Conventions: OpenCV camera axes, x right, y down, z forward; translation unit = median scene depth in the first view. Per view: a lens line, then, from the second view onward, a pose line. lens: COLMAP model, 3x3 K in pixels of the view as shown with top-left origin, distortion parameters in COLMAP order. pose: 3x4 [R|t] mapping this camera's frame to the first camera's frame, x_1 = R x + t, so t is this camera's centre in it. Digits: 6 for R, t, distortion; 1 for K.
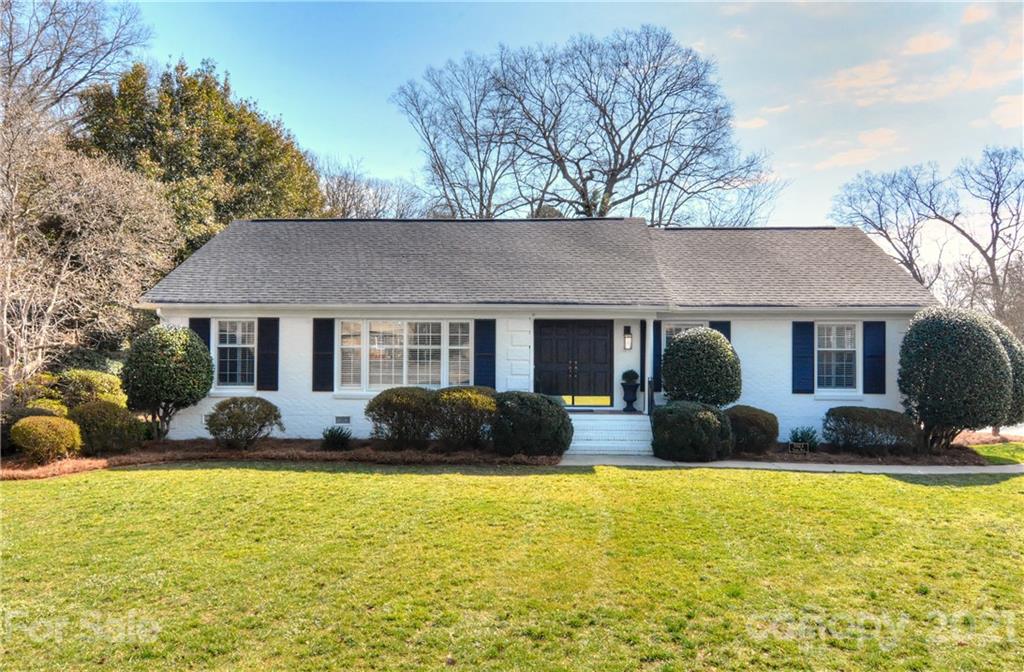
lens RADIAL K [[657.0, 0, 512.0], [0, 657.0, 336.0], [0, 0, 1]] dist [0.006521, 0.001290]
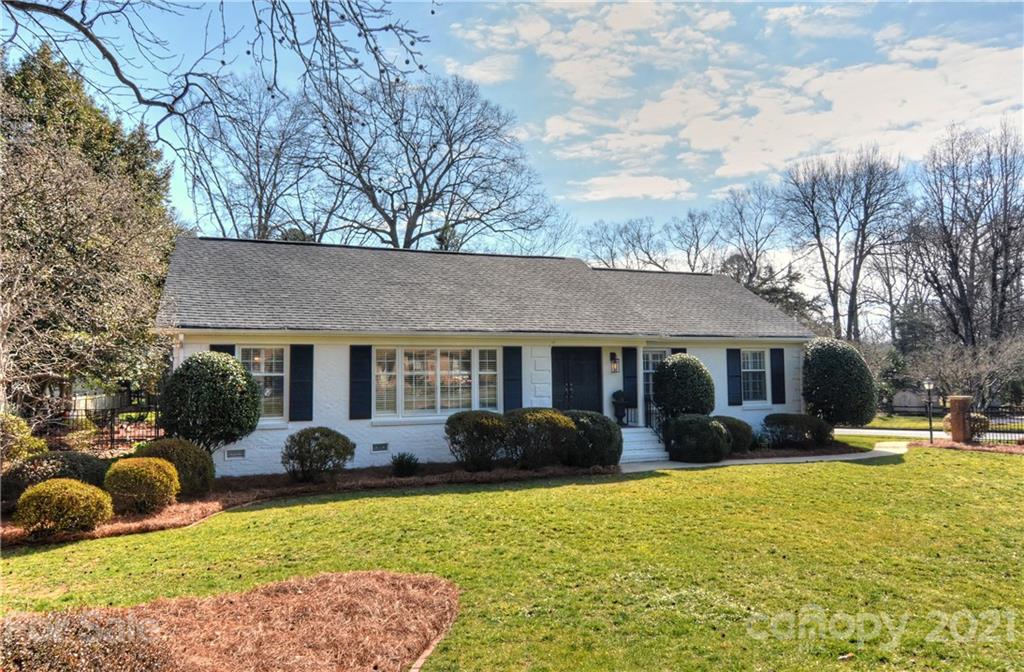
lens RADIAL K [[637.3, 0, 512.0], [0, 637.3, 336.0], [0, 0, 1]] dist [0.022877, 0.000294]
pose [[0.926845, 0.007136, 0.375377, -0.435334], [0.007580, 0.999260, -0.037712, -0.003036], [-0.375368, 0.037799, 0.926105, 0.017739]]
